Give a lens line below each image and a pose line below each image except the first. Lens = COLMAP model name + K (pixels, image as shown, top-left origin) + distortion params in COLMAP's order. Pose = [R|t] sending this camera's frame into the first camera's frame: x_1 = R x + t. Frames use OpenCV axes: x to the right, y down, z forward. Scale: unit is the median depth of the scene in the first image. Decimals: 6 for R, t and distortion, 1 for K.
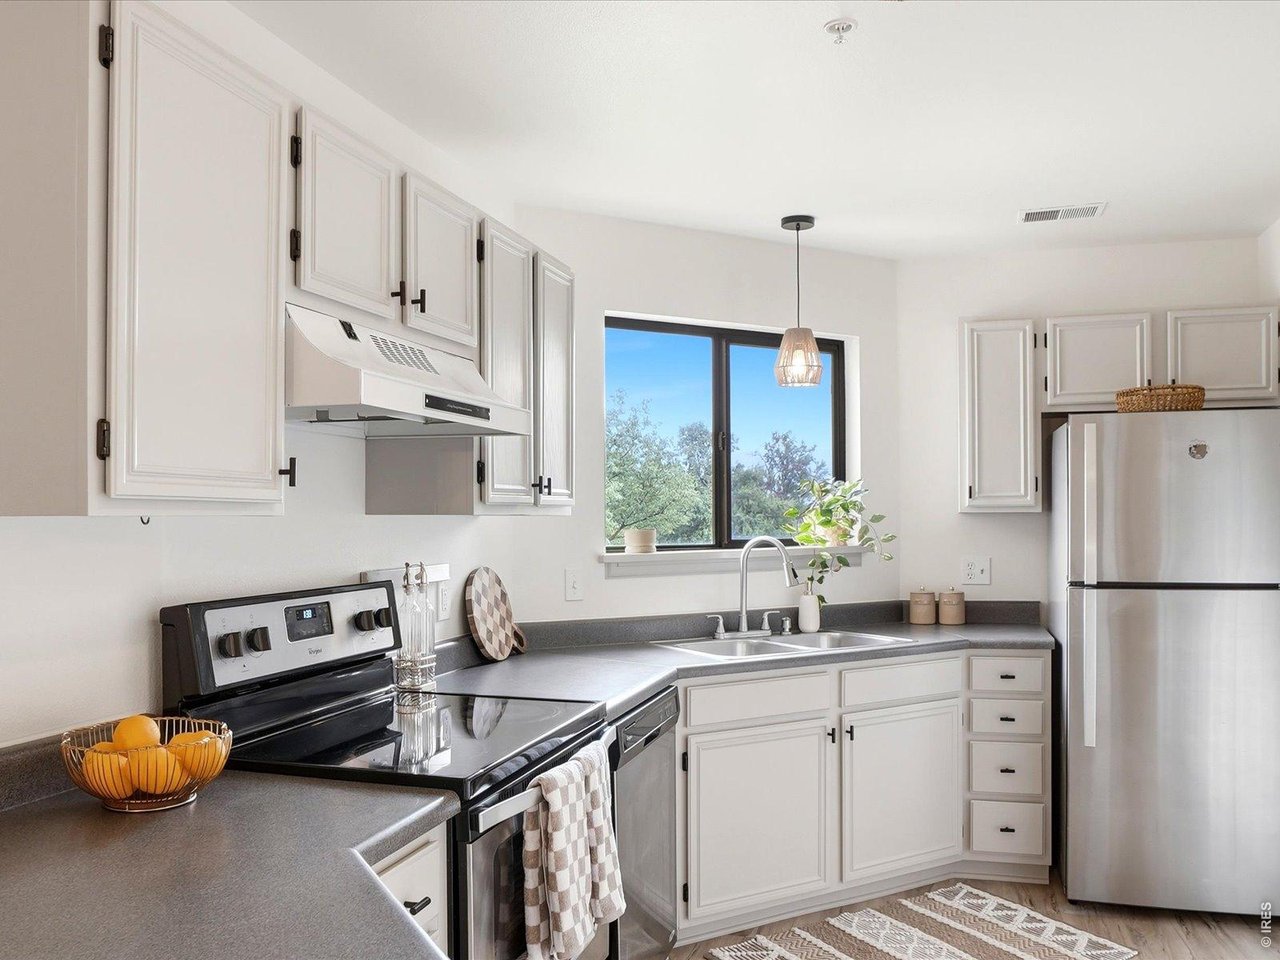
lens RADIAL K [[1101.1, 0, 640.7], [0, 1101.1, 528.2], [0, 0, 1]] dist [0.057364, -0.000194]
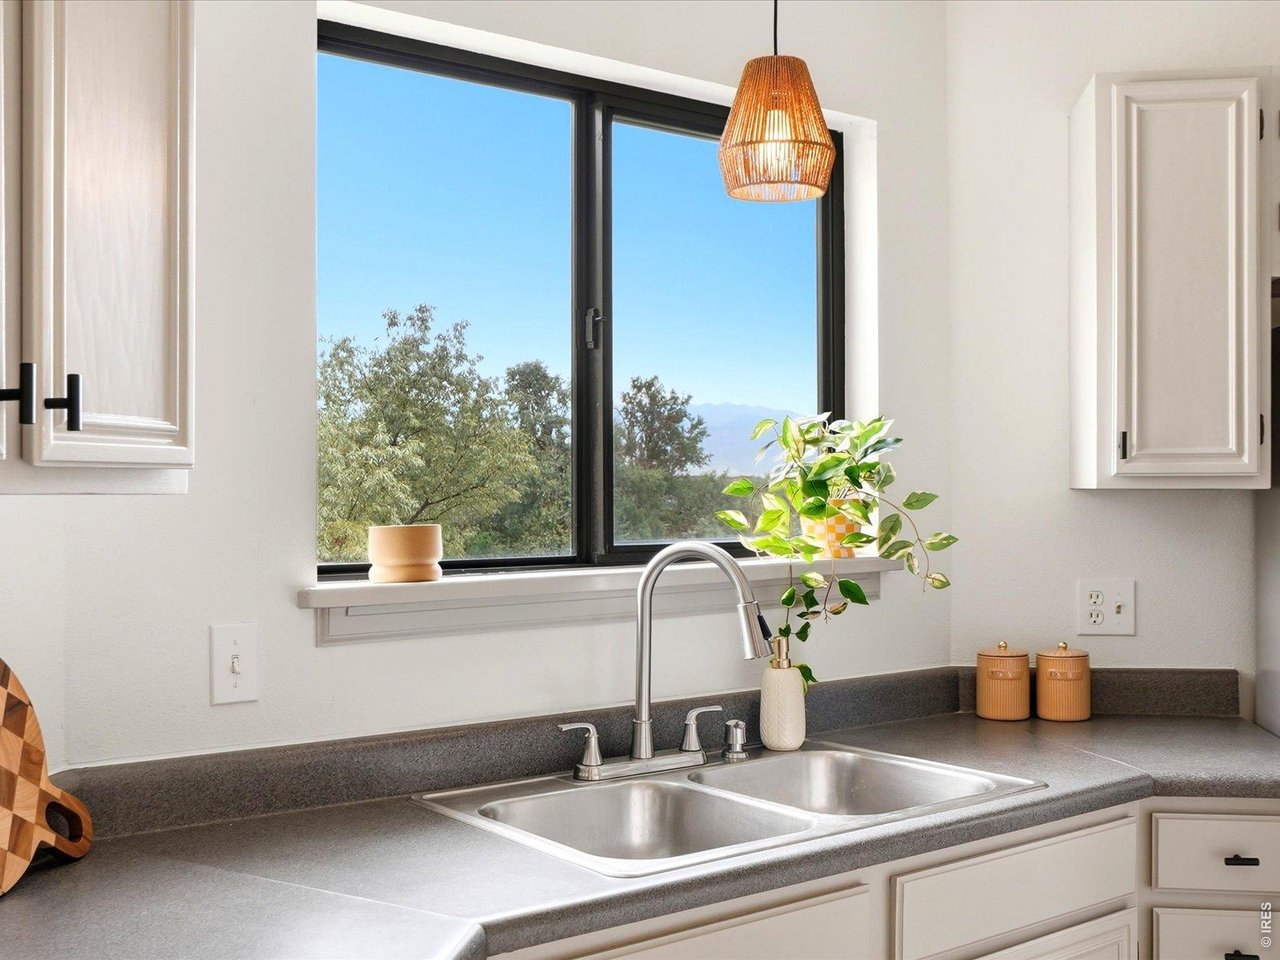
lens RADIAL K [[1432.2, 0, 640.0], [0, 1432.2, 480.0], [0, 0, 1]] dist [0.009873, 0.006195]
pose [[0.991969, 0.003852, 0.126423, 0.021320], [-0.001583, 0.999836, -0.018047, -0.007332], [-0.126472, 0.017702, 0.991812, 0.479705]]
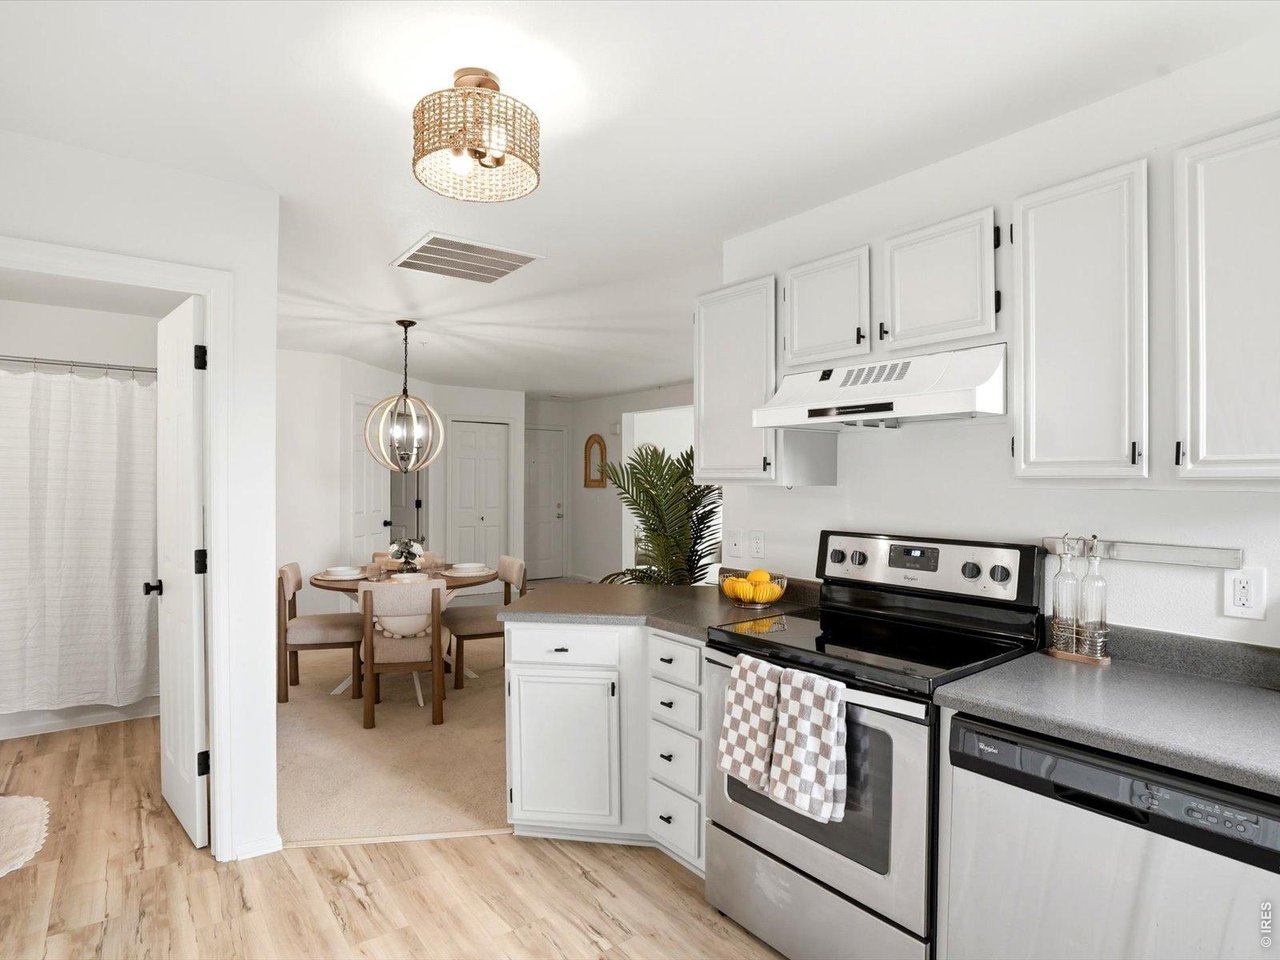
lens RADIAL K [[713.5, 0, 640.0], [0, 713.5, 480.0], [0, 0, 1]] dist [-0.004446, -0.000443]
pose [[-0.596089, 0.002613, -0.802914, 0.452642], [-0.010662, 0.999881, 0.011170, -0.017967], [0.802847, 0.015218, -0.595990, 0.839498]]
